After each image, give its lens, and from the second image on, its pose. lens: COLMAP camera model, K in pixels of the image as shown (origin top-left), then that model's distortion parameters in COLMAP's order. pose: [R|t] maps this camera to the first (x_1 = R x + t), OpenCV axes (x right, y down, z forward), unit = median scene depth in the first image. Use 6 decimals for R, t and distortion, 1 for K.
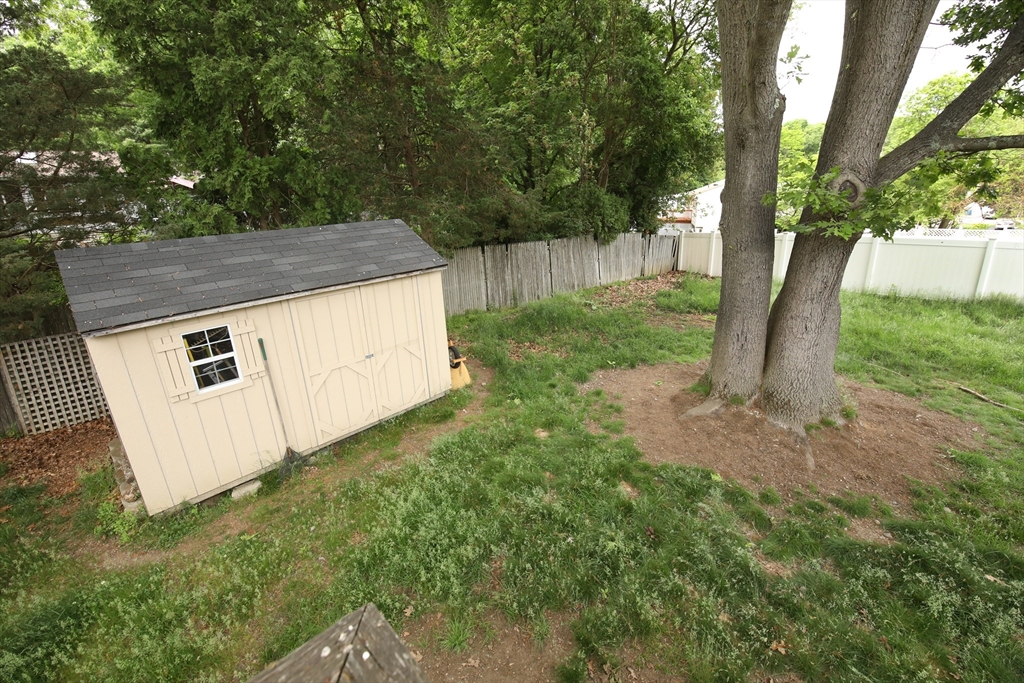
lens RADIAL K [[462.6, 0, 515.1], [0, 462.6, 342.1], [0, 0, 1]] dist [-0.000793, -0.000829]
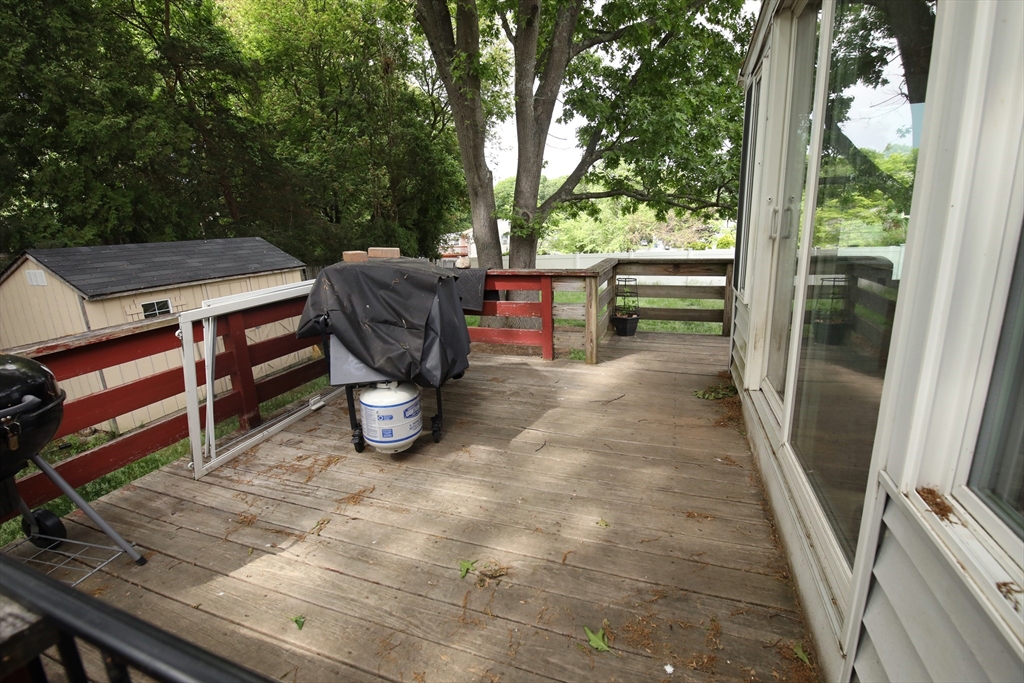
lens RADIAL K [[462.6, 0, 515.1], [0, 462.6, 342.1], [0, 0, 1]] dist [-0.000793, -0.000829]
pose [[0.901754, -0.100243, 0.420465, -0.193454], [0.135734, 0.989203, -0.055268, 0.253616], [-0.410385, 0.106909, 0.905624, -0.603414]]
